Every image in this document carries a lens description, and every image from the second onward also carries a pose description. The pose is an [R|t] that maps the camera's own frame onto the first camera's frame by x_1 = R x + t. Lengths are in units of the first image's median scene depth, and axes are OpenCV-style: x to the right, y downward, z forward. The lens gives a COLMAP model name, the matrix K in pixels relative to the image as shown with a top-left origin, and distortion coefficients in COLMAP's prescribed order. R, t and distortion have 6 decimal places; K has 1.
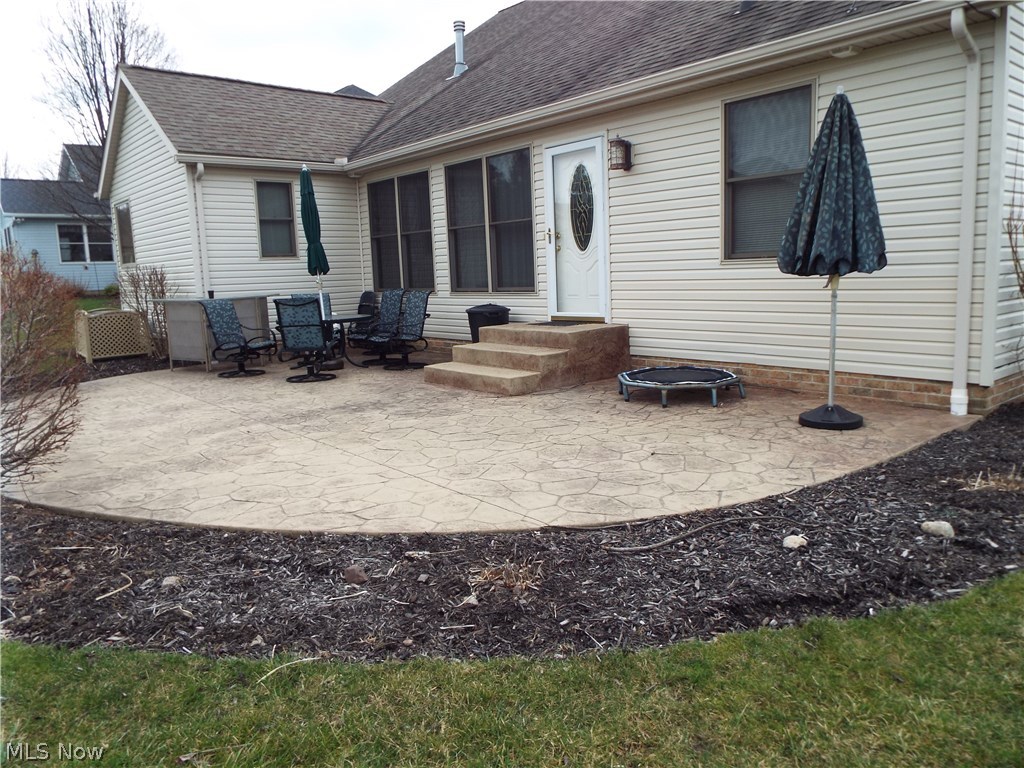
lens RADIAL K [[736.4, 0, 512.4], [0, 736.4, 370.3], [0, 0, 1]] dist [-0.006717, 0.000072]
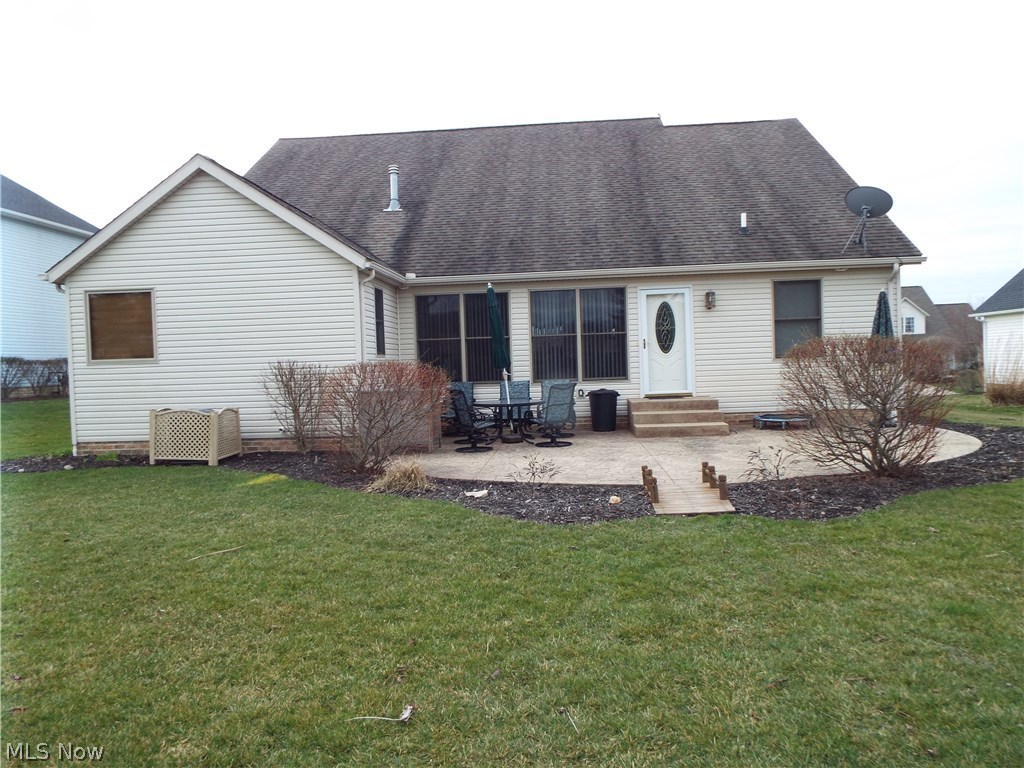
lens RADIAL K [[736.4, 0, 512.4], [0, 736.4, 370.3], [0, 0, 1]] dist [-0.006717, 0.000072]
pose [[0.703002, 0.001468, 0.711187, -1.258036], [0.106108, 0.988589, -0.106927, 0.012458], [-0.703228, 0.150632, 0.694824, 0.108992]]
